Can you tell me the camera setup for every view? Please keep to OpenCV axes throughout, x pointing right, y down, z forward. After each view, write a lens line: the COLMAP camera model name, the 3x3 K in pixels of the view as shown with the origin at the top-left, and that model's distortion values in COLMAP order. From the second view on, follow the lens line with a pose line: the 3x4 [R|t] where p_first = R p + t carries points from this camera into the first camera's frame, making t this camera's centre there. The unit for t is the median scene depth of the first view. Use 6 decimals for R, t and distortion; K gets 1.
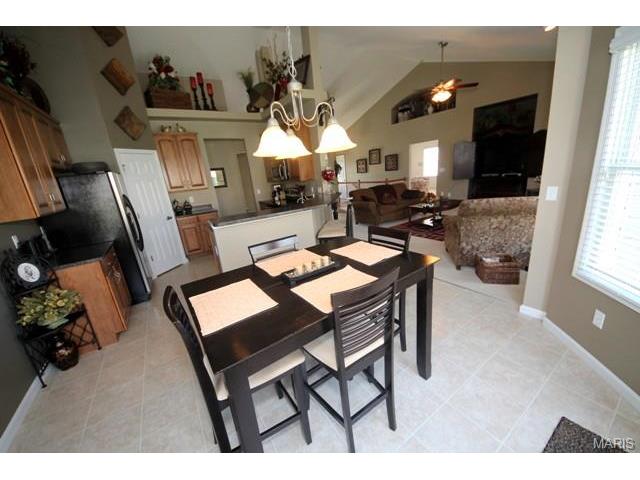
lens RADIAL K [[242.6, 0, 324.4], [0, 242.6, 240.9], [0, 0, 1]] dist [0.018643, -0.018772]
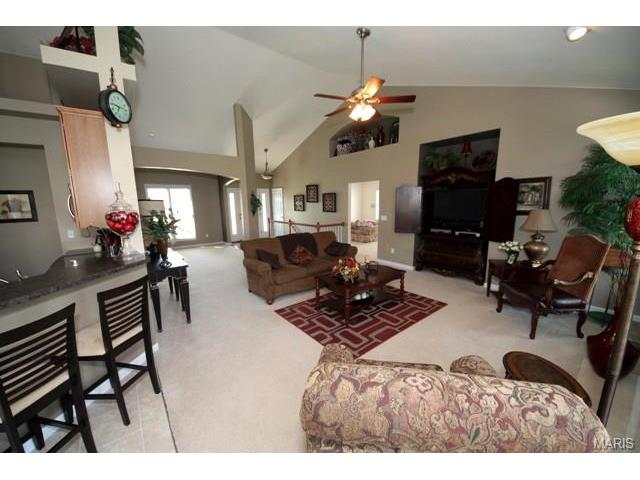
lens RADIAL K [[245.1, 0, 322.8], [0, 245.1, 239.9], [0, 0, 1]] dist [0.018305, -0.013749]
pose [[0.991446, 0.065190, 0.113067, 0.282585], [-0.049873, 0.989812, -0.133363, -0.149689], [-0.120609, 0.126584, 0.984596, 0.363900]]
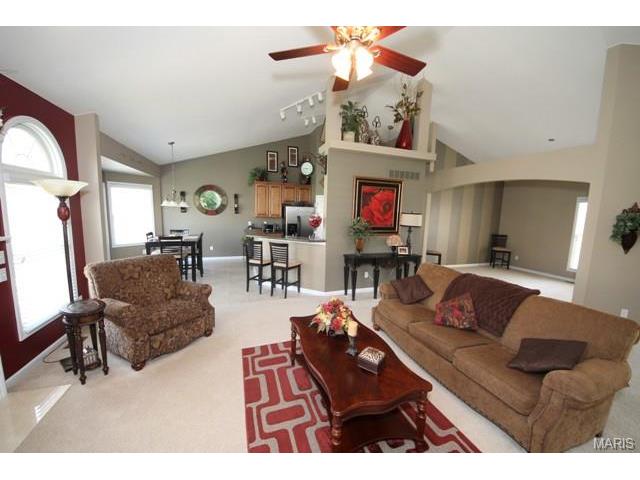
lens RADIAL K [[245.1, 0, 322.8], [0, 245.1, 239.9], [0, 0, 1]] dist [0.018305, -0.013749]
pose [[-0.243199, 0.202274, -0.948651, 0.777624], [-0.277968, 0.922462, 0.267950, -0.381838], [0.929294, 0.328860, -0.168116, 0.966156]]
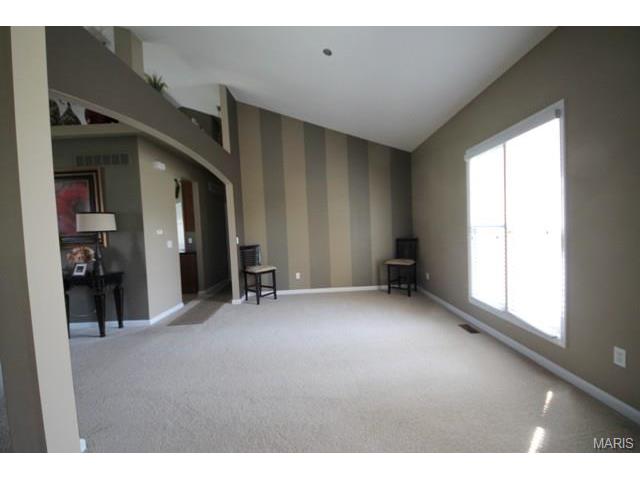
lens RADIAL K [[245.1, 0, 322.8], [0, 245.1, 239.9], [0, 0, 1]] dist [0.018305, -0.013749]
pose [[-0.539149, 0.154693, -0.827882, 0.035305], [-0.142575, 0.952035, 0.270742, -0.502382], [0.830054, 0.264006, -0.491234, 1.863951]]
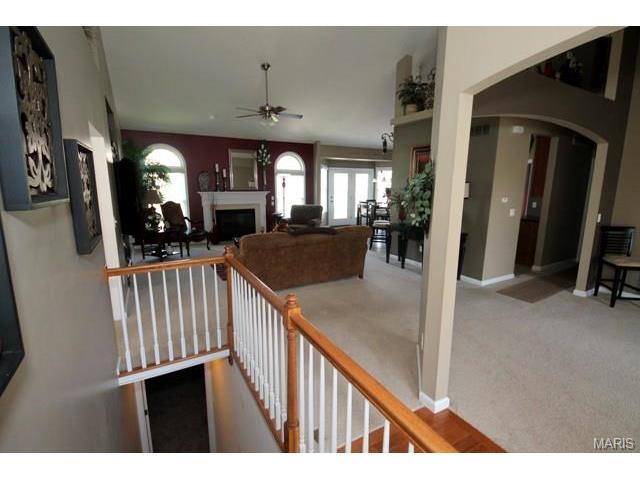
lens RADIAL K [[311.3, 0, 329.6], [0, 311.3, 241.4], [0, 0, 1]] dist [-0.001024, -0.000917]
pose [[-0.992837, 0.077179, 0.091209, 0.122696], [0.110156, 0.886925, 0.448586, -0.614382], [-0.046274, 0.455420, -0.889073, 1.986925]]
